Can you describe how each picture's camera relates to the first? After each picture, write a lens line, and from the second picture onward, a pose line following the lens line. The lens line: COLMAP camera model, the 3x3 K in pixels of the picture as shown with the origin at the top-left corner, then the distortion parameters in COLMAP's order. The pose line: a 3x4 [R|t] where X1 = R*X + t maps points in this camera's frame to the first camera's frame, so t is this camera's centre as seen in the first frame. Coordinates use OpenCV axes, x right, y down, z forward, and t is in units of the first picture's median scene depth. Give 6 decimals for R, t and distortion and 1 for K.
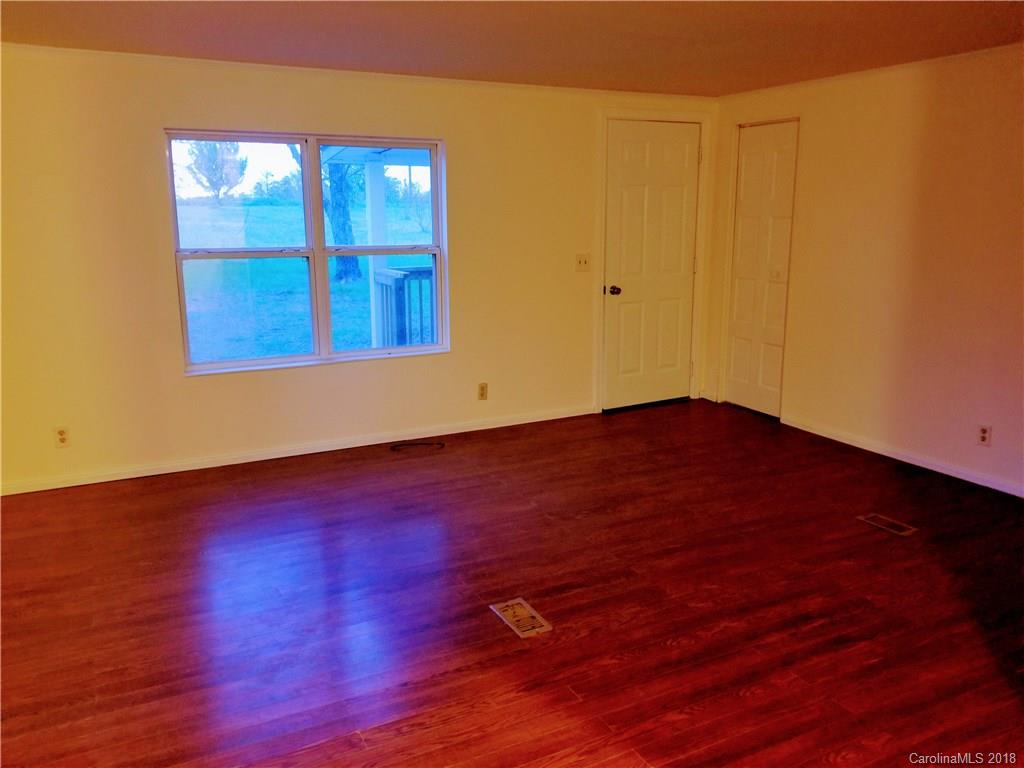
lens RADIAL K [[823.0, 0, 487.4], [0, 823.0, 381.7], [0, 0, 1]] dist [0.075724, -0.143106]
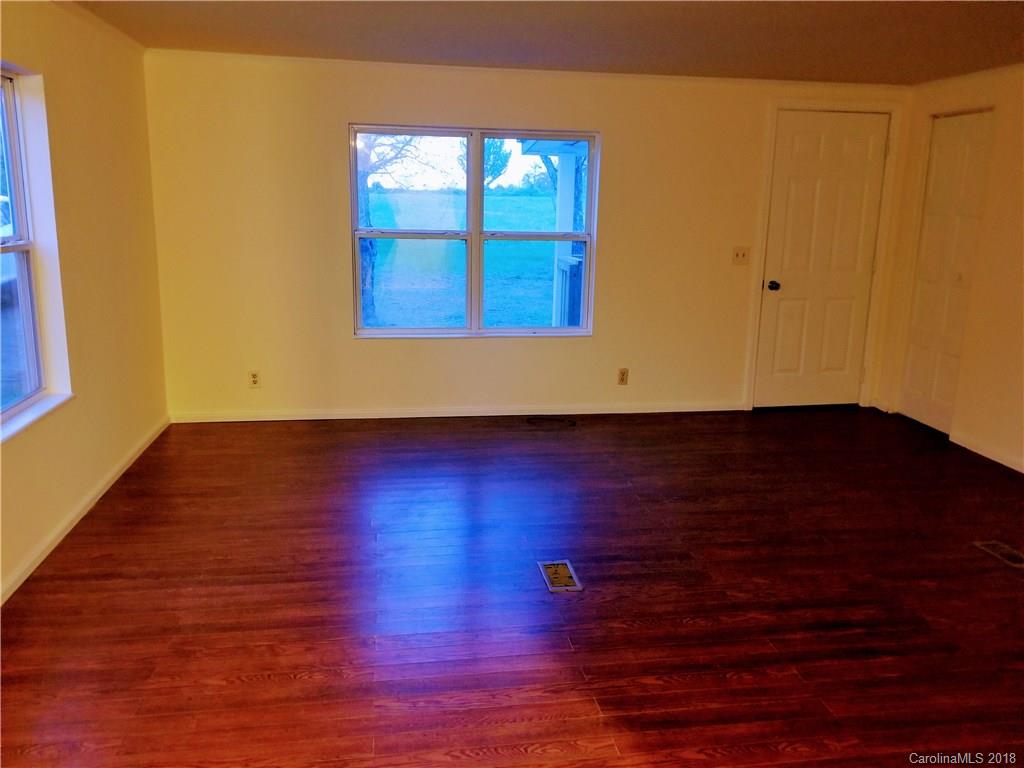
lens RADIAL K [[823.0, 0, 487.4], [0, 823.0, 381.7], [0, 0, 1]] dist [0.075724, -0.143106]
pose [[0.945135, 0.092111, -0.313427, 0.202895], [-0.089464, 0.995728, 0.022851, 0.012716], [0.314192, 0.006443, 0.949337, -0.041497]]
